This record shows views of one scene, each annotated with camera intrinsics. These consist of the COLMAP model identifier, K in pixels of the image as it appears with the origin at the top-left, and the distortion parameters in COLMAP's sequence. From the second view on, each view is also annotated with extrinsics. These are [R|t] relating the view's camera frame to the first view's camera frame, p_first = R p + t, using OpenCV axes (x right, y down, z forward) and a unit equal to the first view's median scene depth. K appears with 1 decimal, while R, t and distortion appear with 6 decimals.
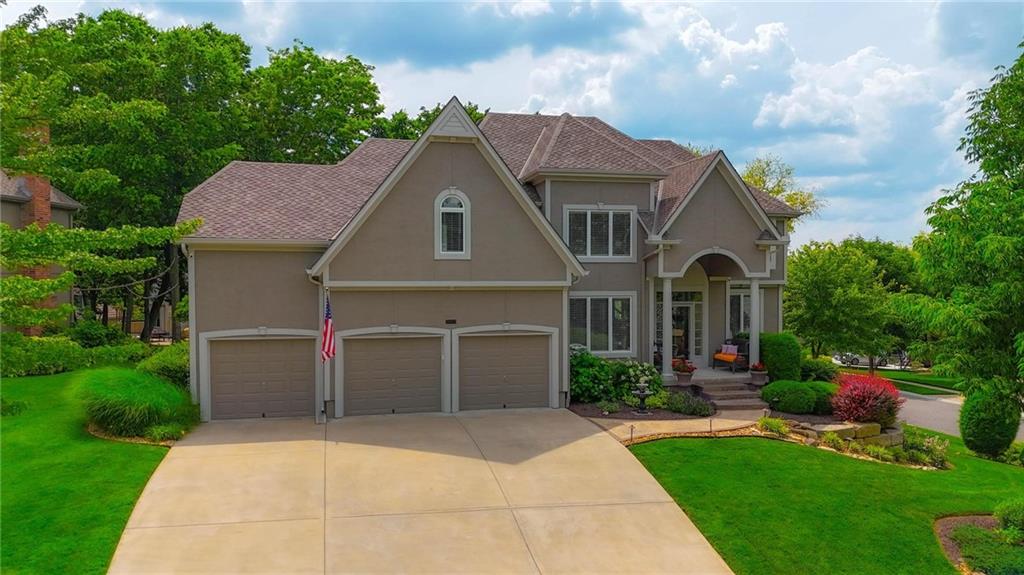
lens RADIAL K [[775.8, 0, 512.0], [0, 775.8, 287.5], [0, 0, 1]] dist [0.033956, -0.000139]
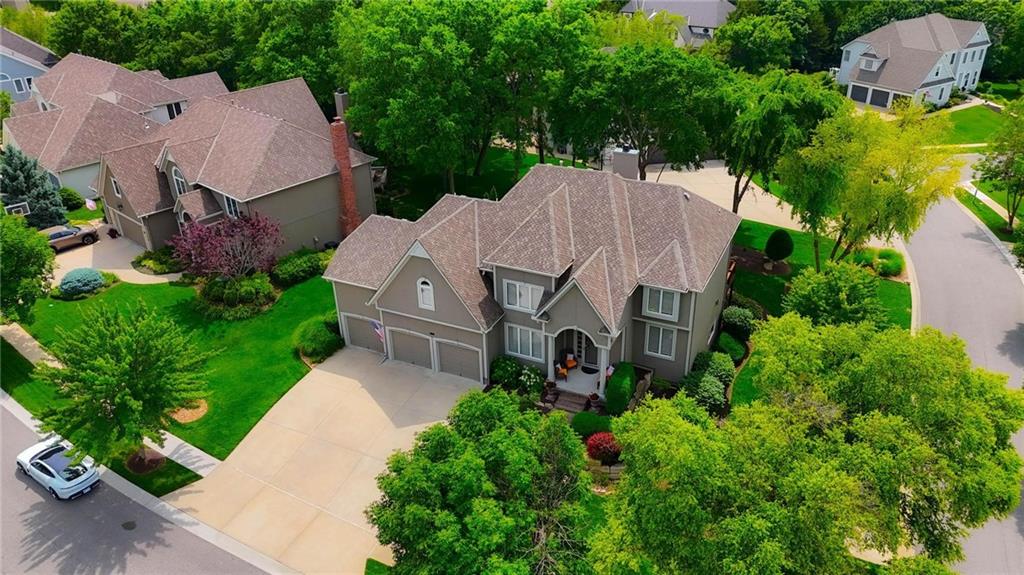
lens RADIAL K [[775.8, 0, 512.0], [0, 775.8, 287.5], [0, 0, 1]] dist [0.033956, -0.000139]
pose [[0.772765, 0.281131, -0.569034, 1.211644], [0.012377, 0.889705, 0.456368, -0.993961], [0.634571, -0.359708, 0.684053, -0.207380]]
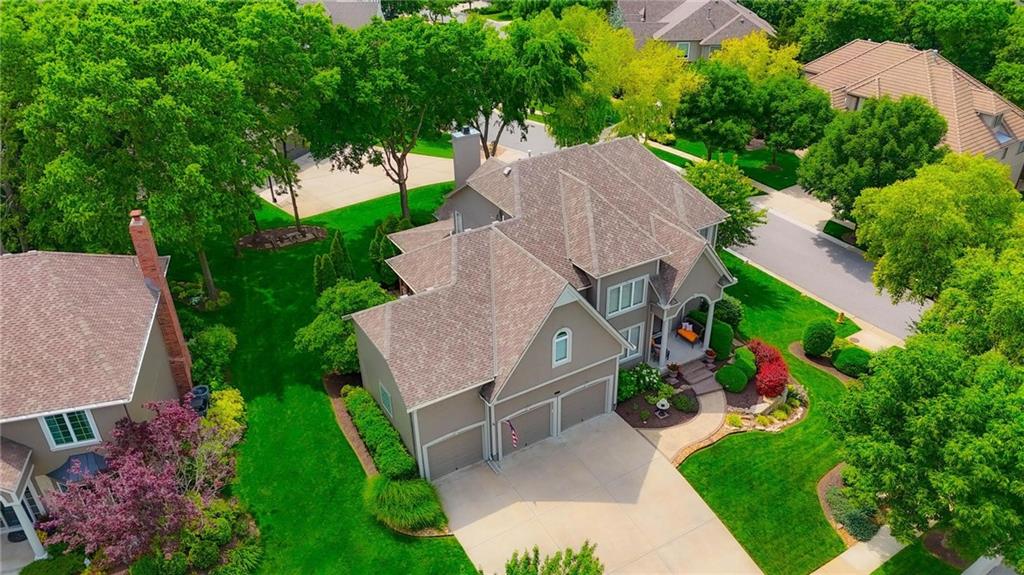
lens RADIAL K [[775.8, 0, 512.0], [0, 775.8, 287.5], [0, 0, 1]] dist [0.033956, -0.000139]
pose [[0.954585, -0.163799, 0.248873, -0.542994], [0.018846, 0.866837, 0.498235, -0.964191], [-0.297343, -0.470917, 0.830556, -0.212303]]
